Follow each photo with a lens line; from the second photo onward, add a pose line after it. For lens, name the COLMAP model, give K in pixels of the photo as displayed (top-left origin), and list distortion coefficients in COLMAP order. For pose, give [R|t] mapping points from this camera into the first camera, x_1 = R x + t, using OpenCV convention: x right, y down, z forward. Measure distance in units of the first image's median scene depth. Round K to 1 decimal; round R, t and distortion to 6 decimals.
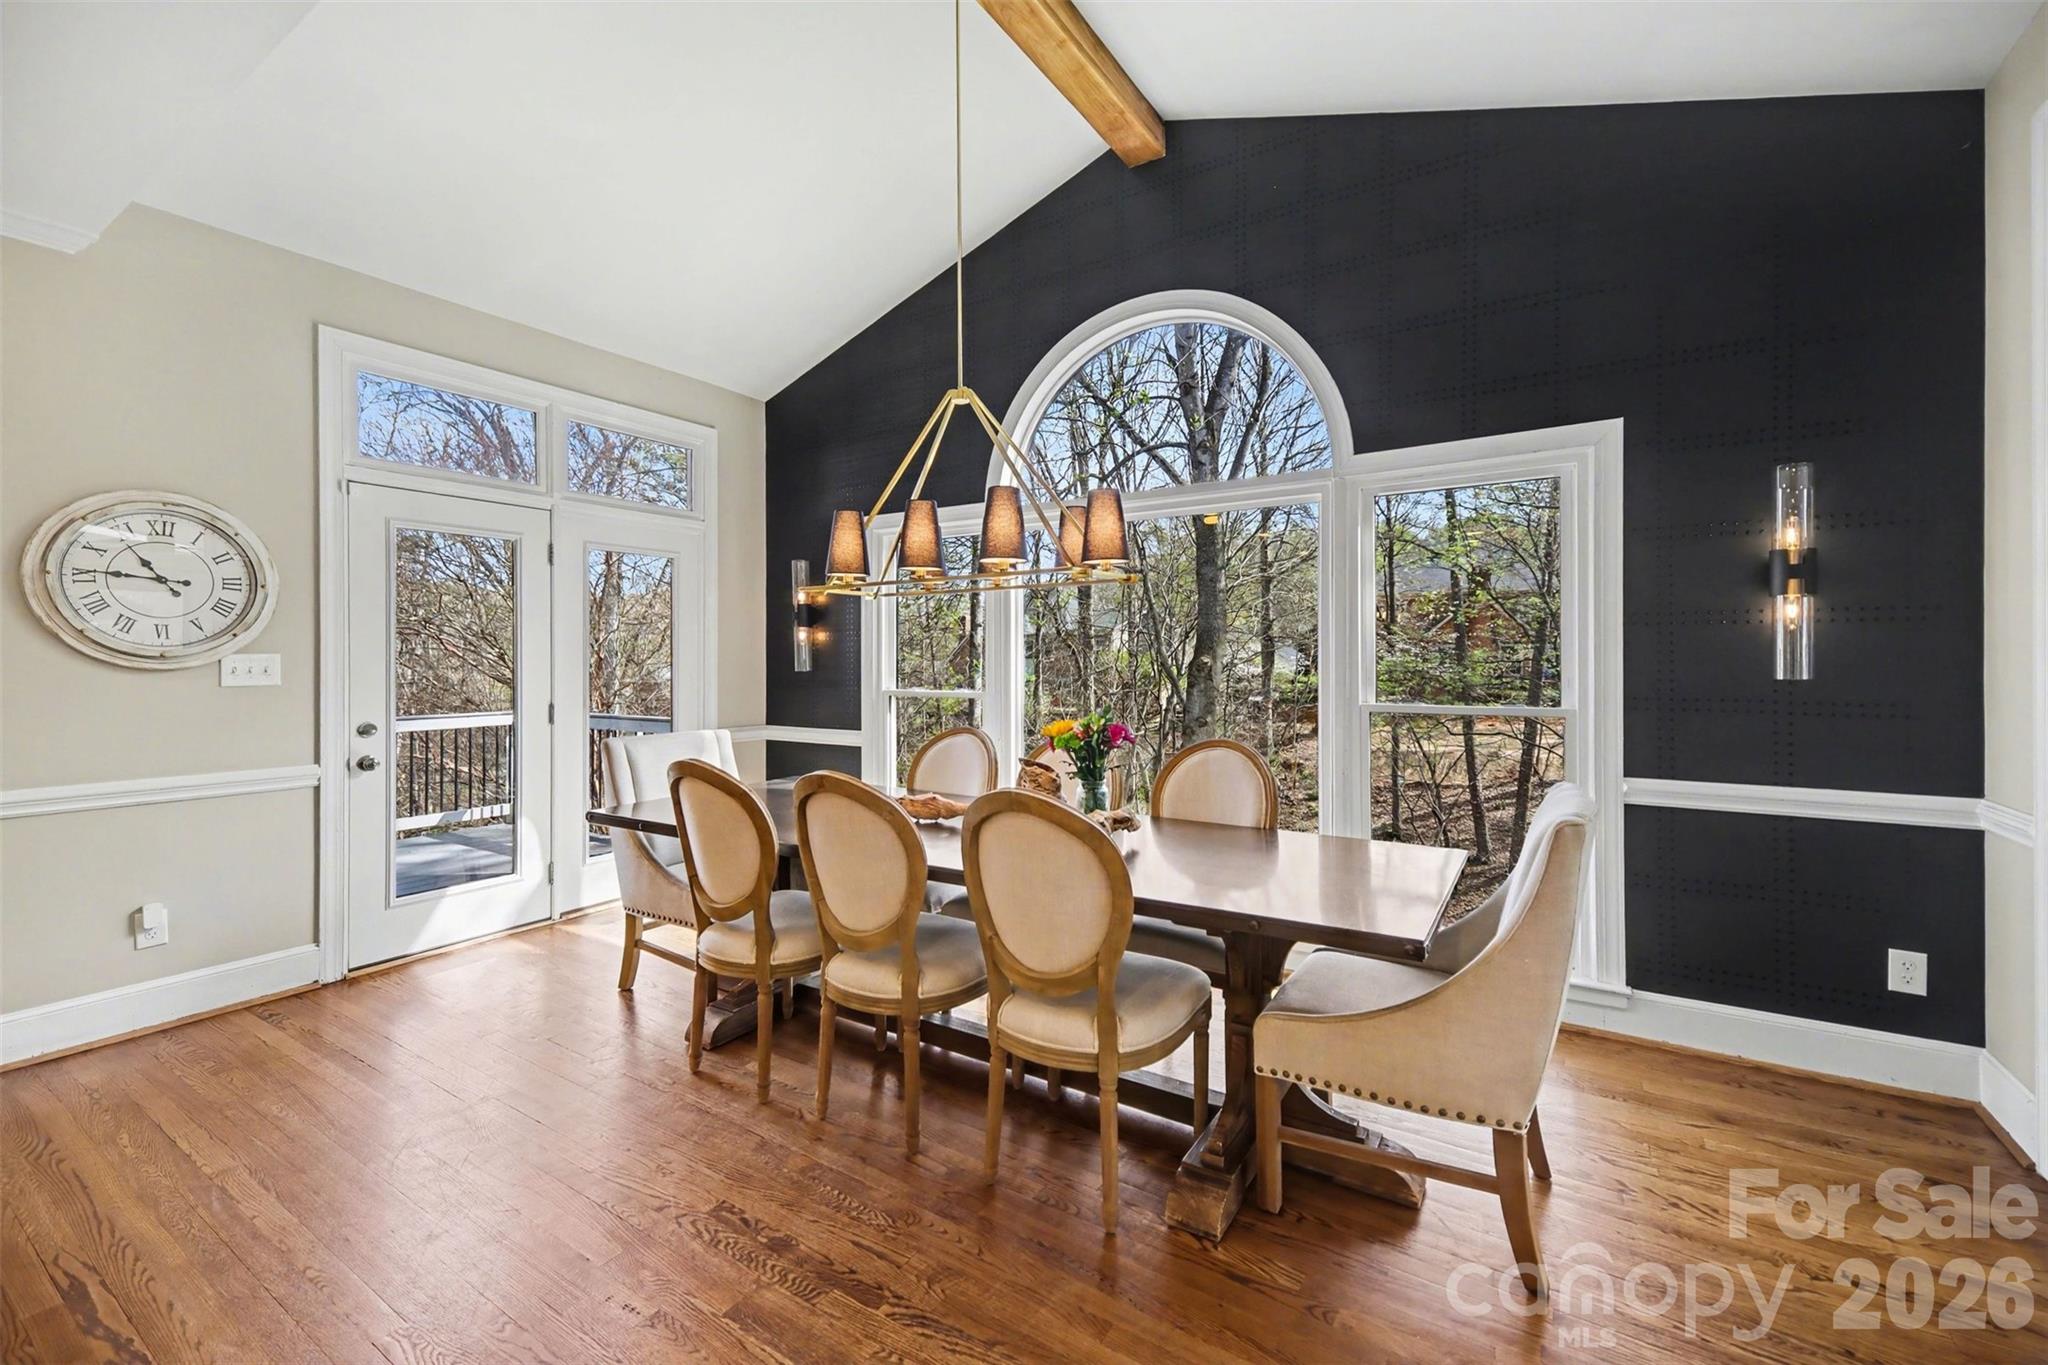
lens RADIAL K [[901.6, 0, 990.4], [0, 901.6, 646.9], [0, 0, 1]] dist [0.021030, -0.001716]
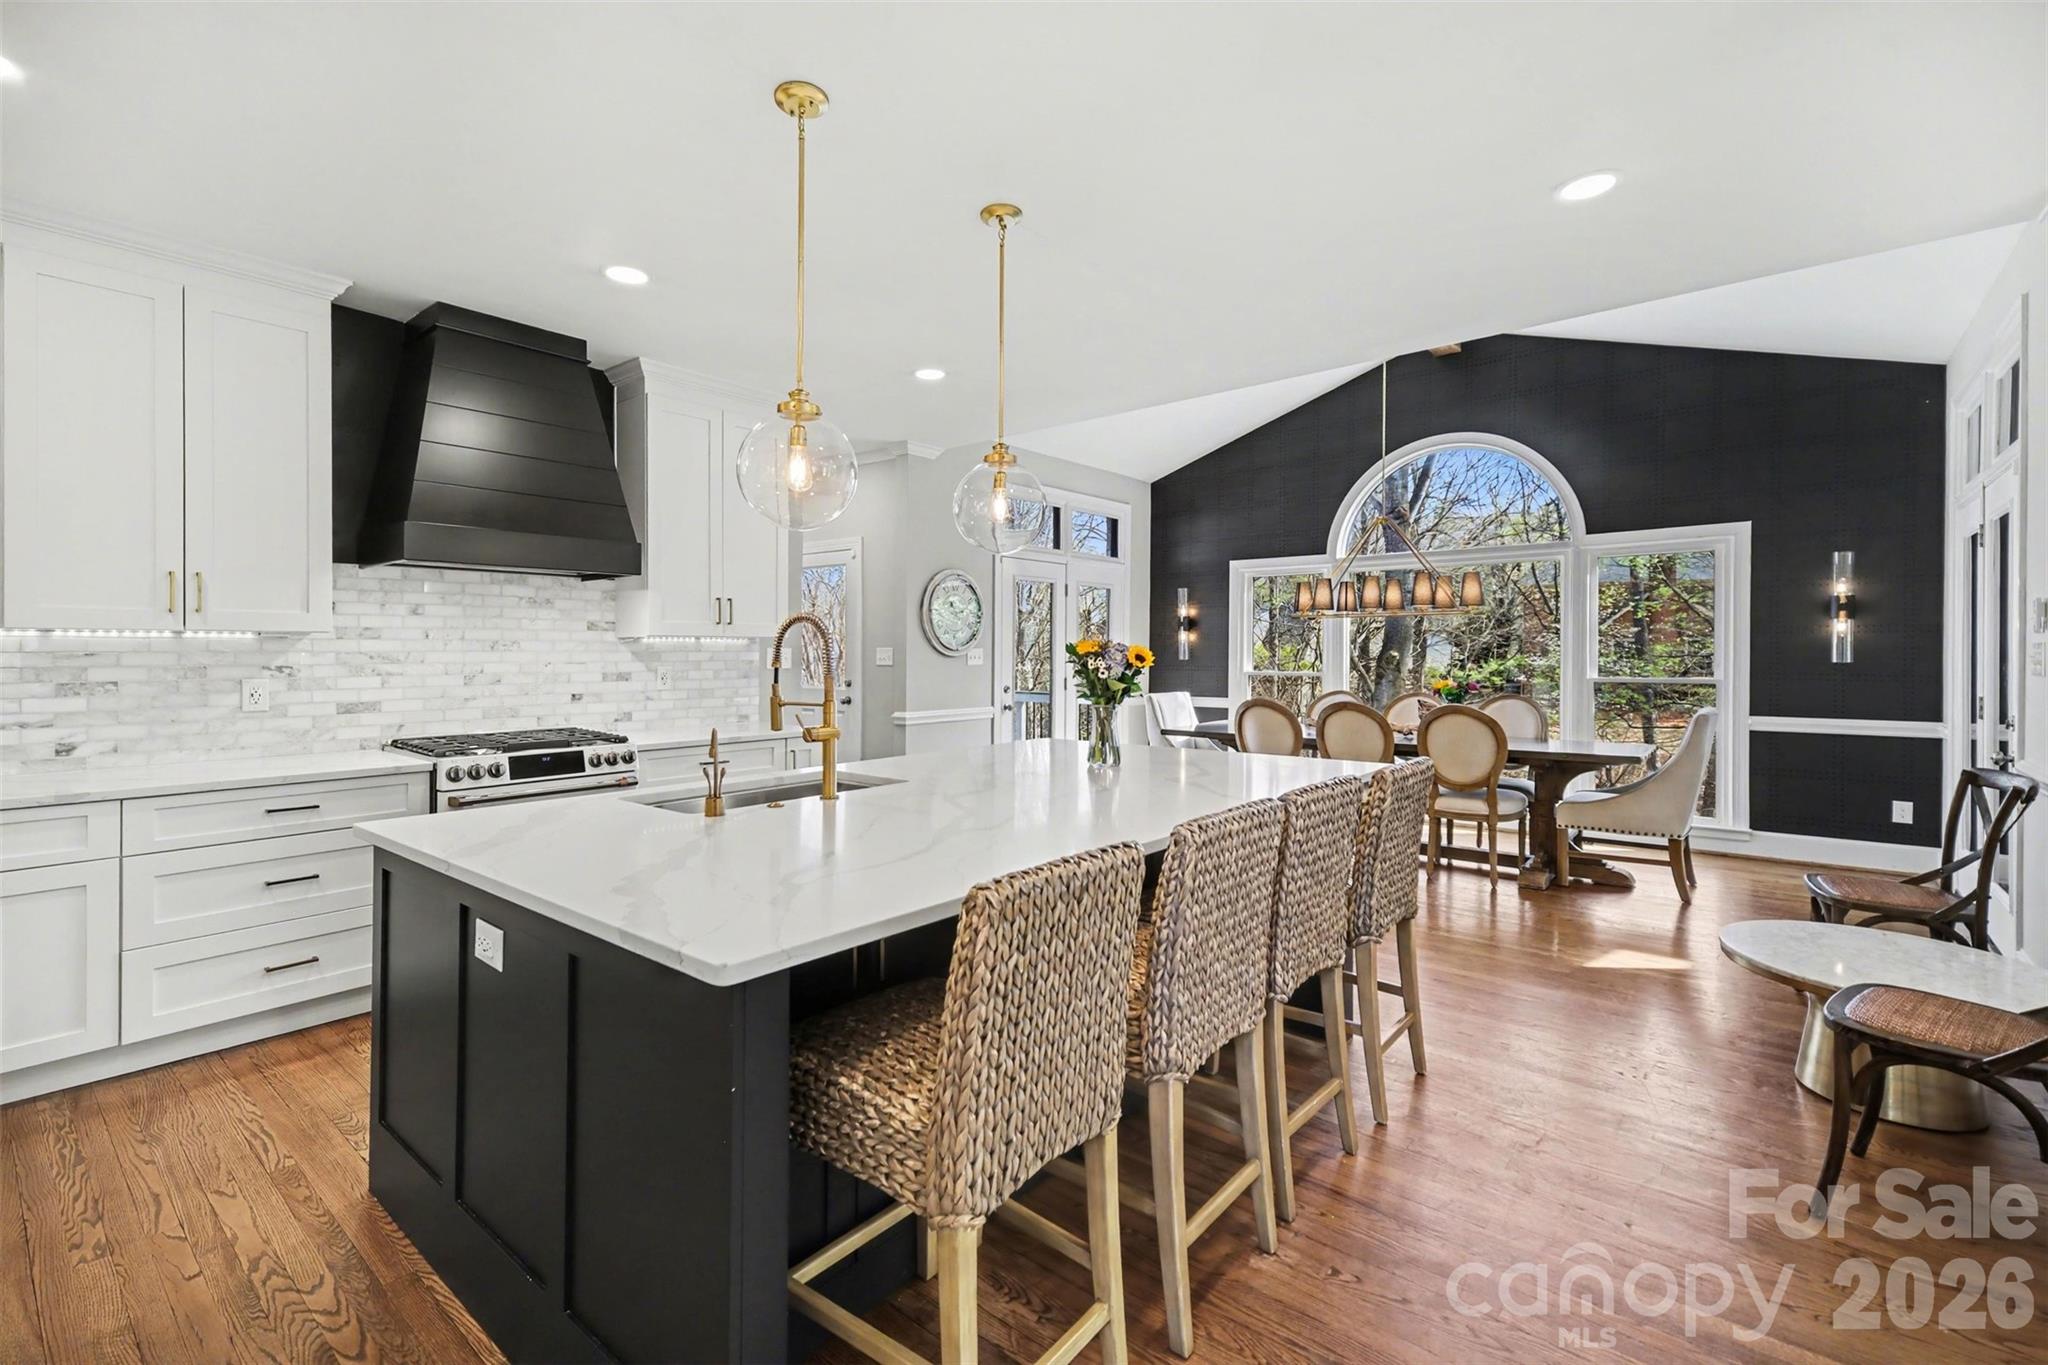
lens RADIAL K [[901.6, 0, 1001.0], [0, 901.6, 653.5], [0, 0, 1]] dist [0.021030, -0.001716]
pose [[0.991241, 0.002077, -0.132046, -0.563265], [-0.000246, 0.999904, 0.013879, -0.008797], [0.132062, -0.013725, 0.991146, -1.033527]]
